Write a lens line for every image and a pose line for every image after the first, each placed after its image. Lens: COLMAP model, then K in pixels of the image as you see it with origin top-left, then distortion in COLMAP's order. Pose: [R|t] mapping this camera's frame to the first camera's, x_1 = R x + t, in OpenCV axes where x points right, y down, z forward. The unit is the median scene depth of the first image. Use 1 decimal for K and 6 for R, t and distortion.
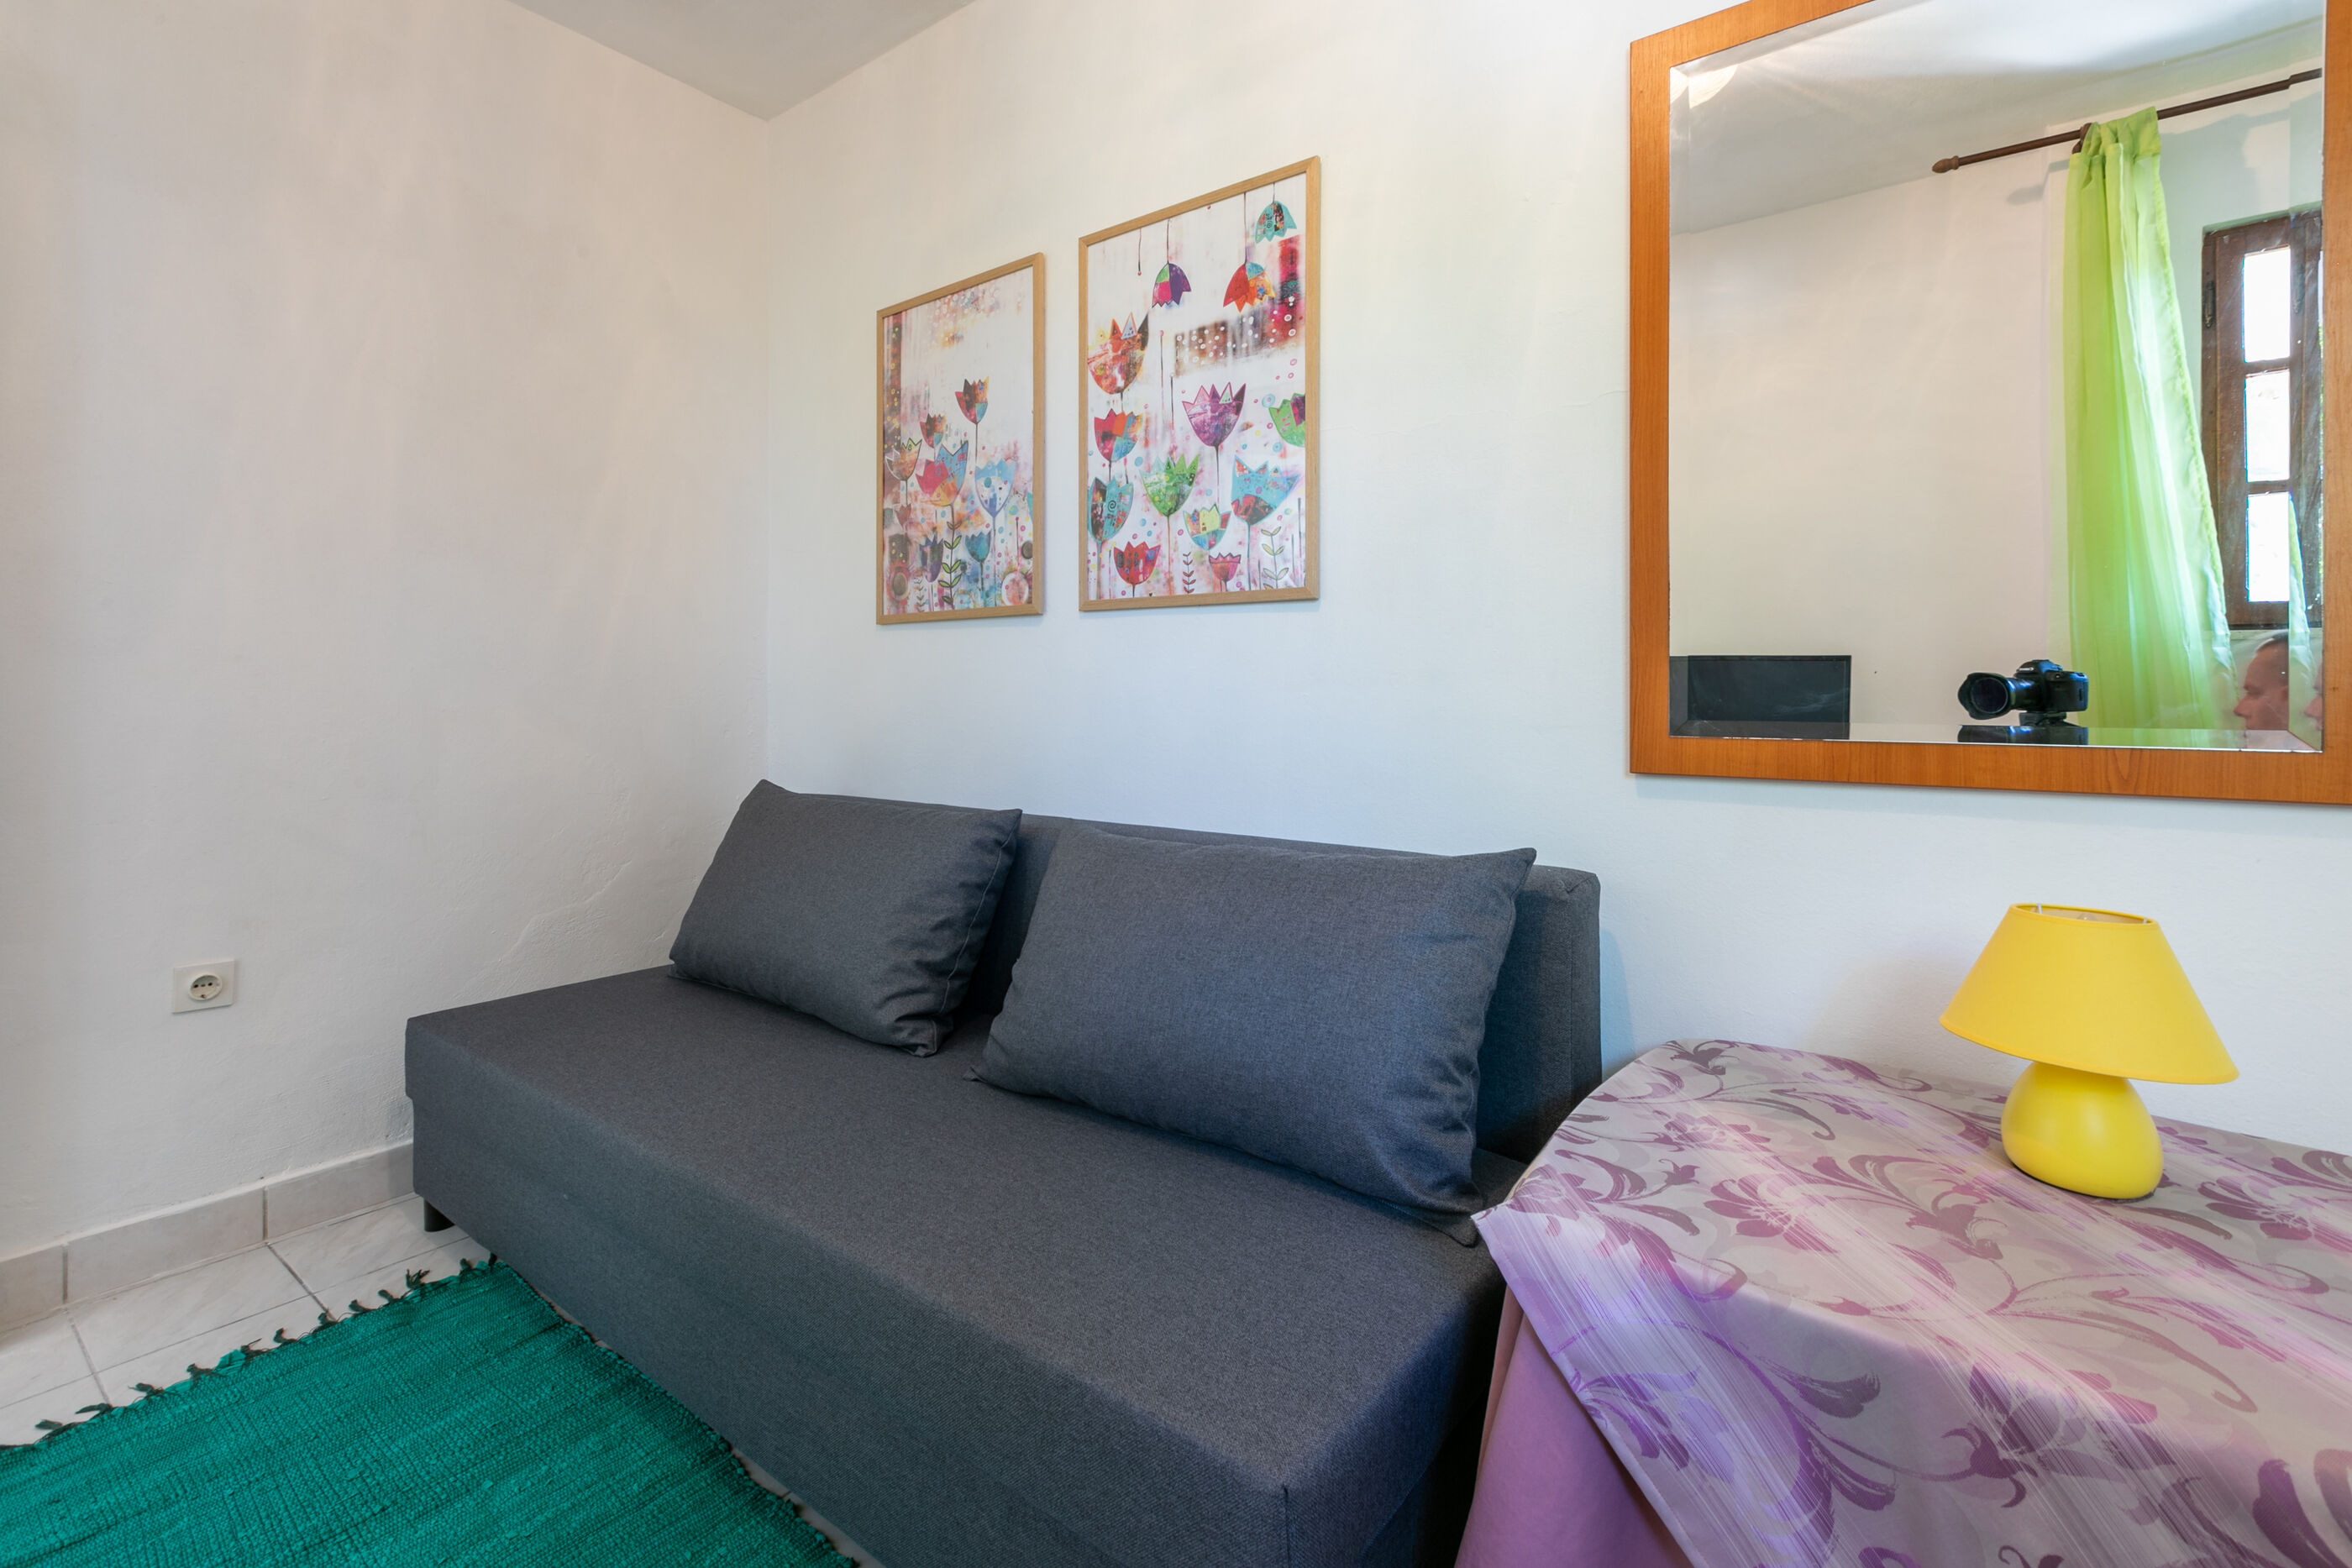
lens RADIAL K [[1061.5, 0, 1152.4], [0, 1061.5, 682.4], [0, 0, 1]] dist [0.002697, -0.000593]
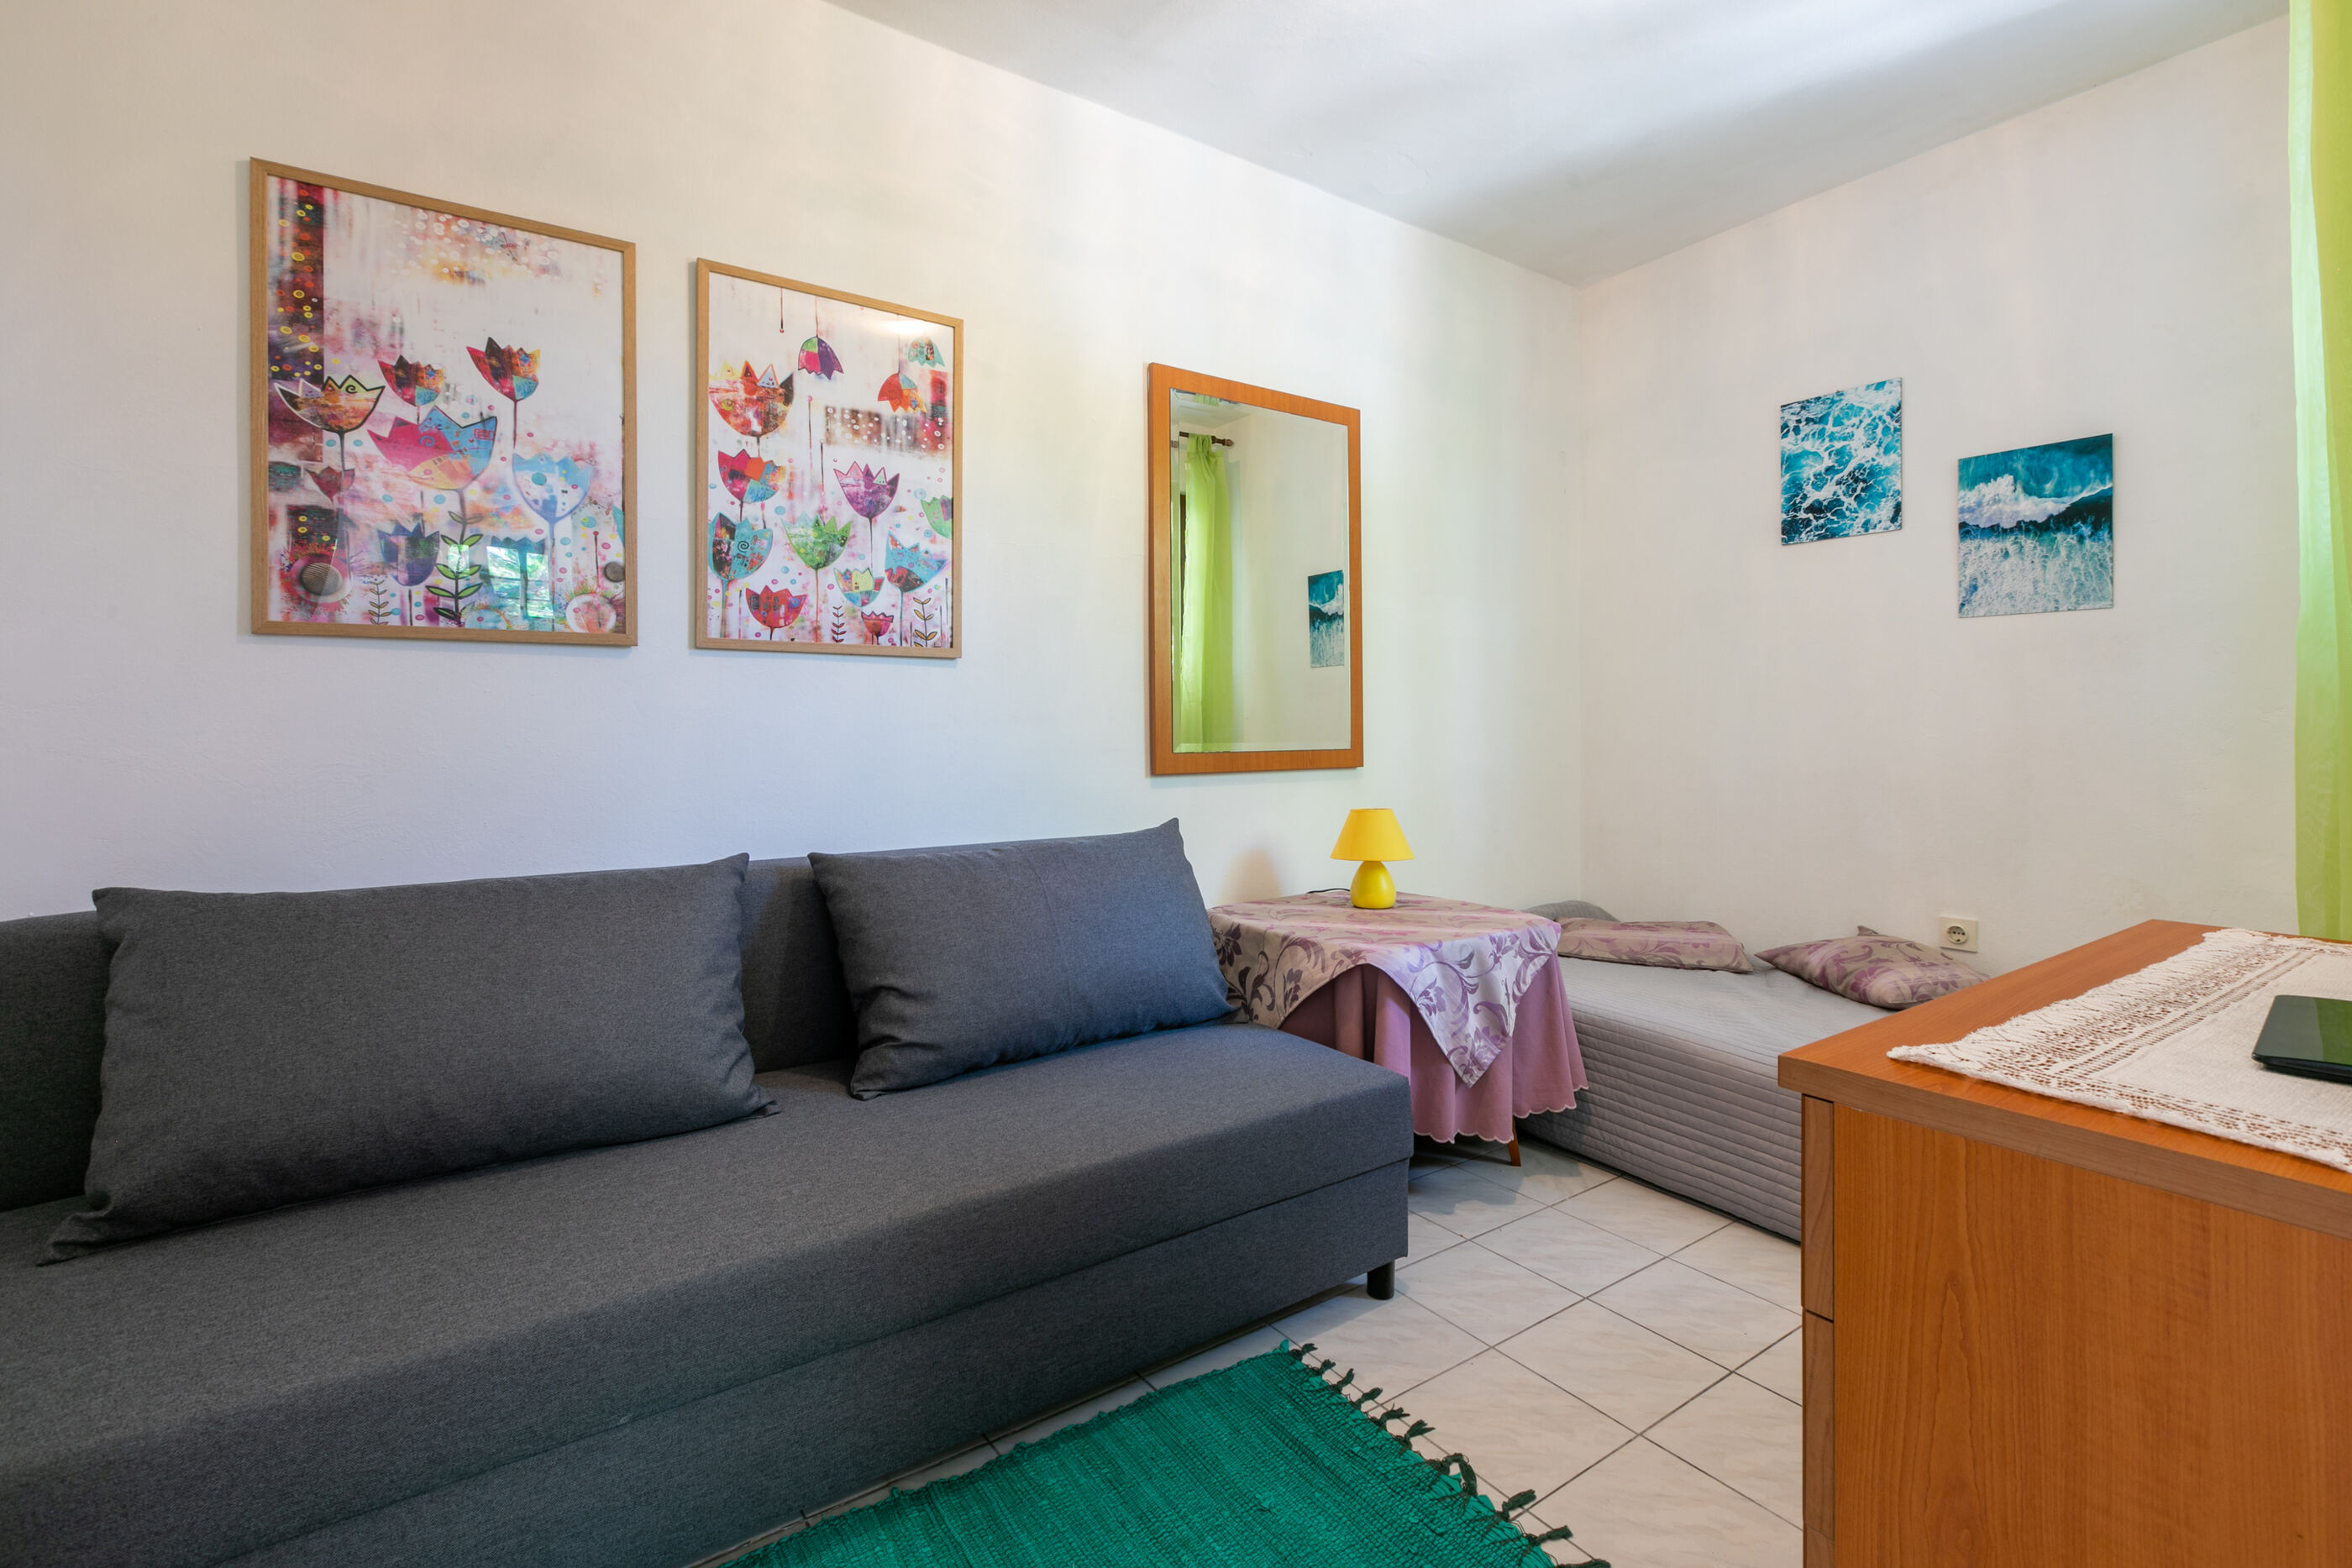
lens RADIAL K [[1061.5, 0, 1160.9], [0, 1061.5, 721.4], [0, 0, 1]] dist [0.002697, -0.000593]
pose [[0.301668, 0.010730, 0.953353, -0.854951], [0.005686, 0.999899, -0.013053, 0.013326], [-0.953396, 0.009358, 0.301577, 0.321601]]
